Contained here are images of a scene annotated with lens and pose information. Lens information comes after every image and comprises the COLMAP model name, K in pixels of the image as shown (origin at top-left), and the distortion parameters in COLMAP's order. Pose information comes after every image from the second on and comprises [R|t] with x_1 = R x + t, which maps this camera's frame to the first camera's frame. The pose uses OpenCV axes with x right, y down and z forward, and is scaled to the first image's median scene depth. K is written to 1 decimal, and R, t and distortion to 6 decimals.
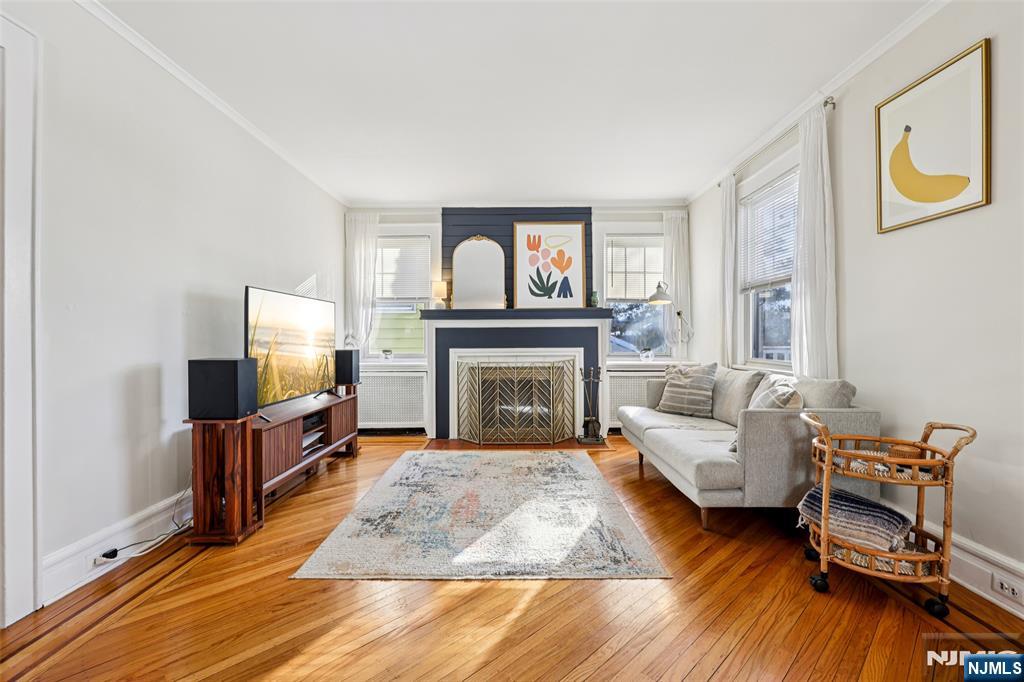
lens RADIAL K [[472.8, 0, 510.0], [0, 472.8, 336.4], [0, 0, 1]] dist [0.004312, 0.000160]
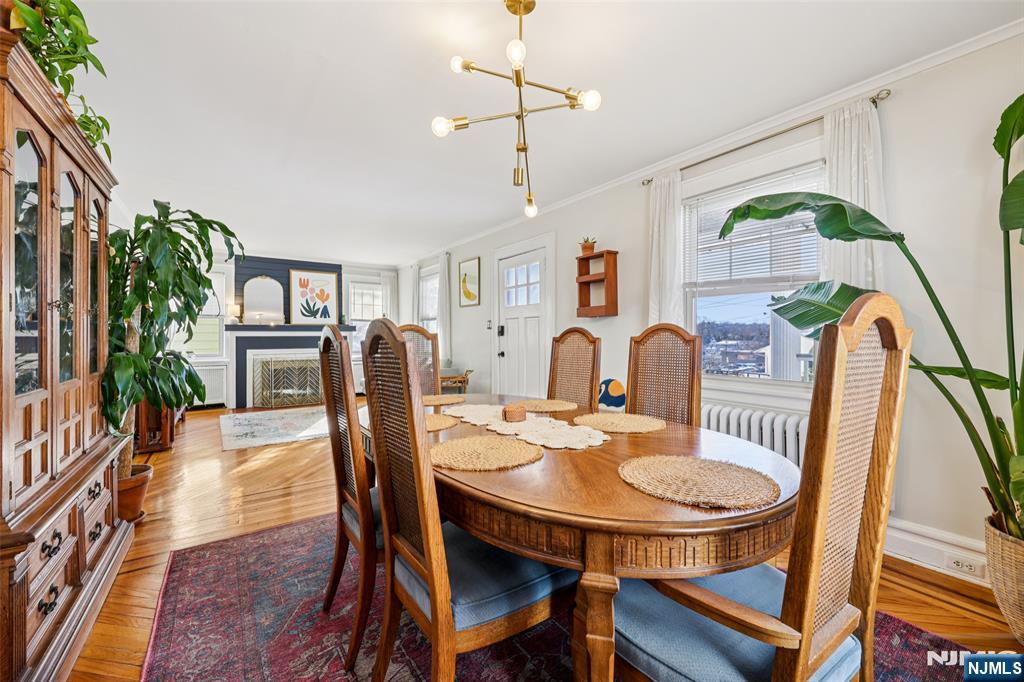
lens RADIAL K [[415.0, 0, 517.0], [0, 415.0, 338.9], [0, 0, 1]] dist [-0.002263, -0.000235]
pose [[0.810130, 0.000134, 0.586250, -0.250373], [-0.003129, 0.999987, 0.004095, -0.021958], [-0.586241, -0.005152, 0.810120, -0.753047]]
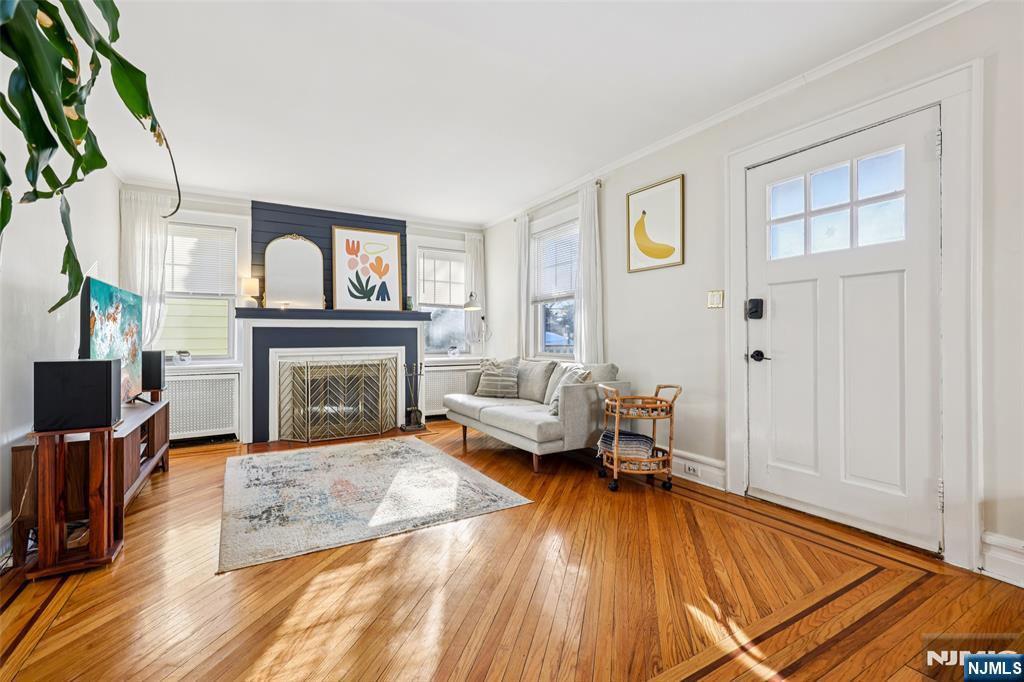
lens RADIAL K [[461.6, 0, 517.1], [0, 461.6, 336.2], [0, 0, 1]] dist [0.011895, 0.000074]
pose [[0.855961, 0.002285, 0.517035, -0.222899], [-0.000880, 0.999995, -0.002962, 0.003237], [-0.517039, 0.002080, 0.855959, -0.095255]]
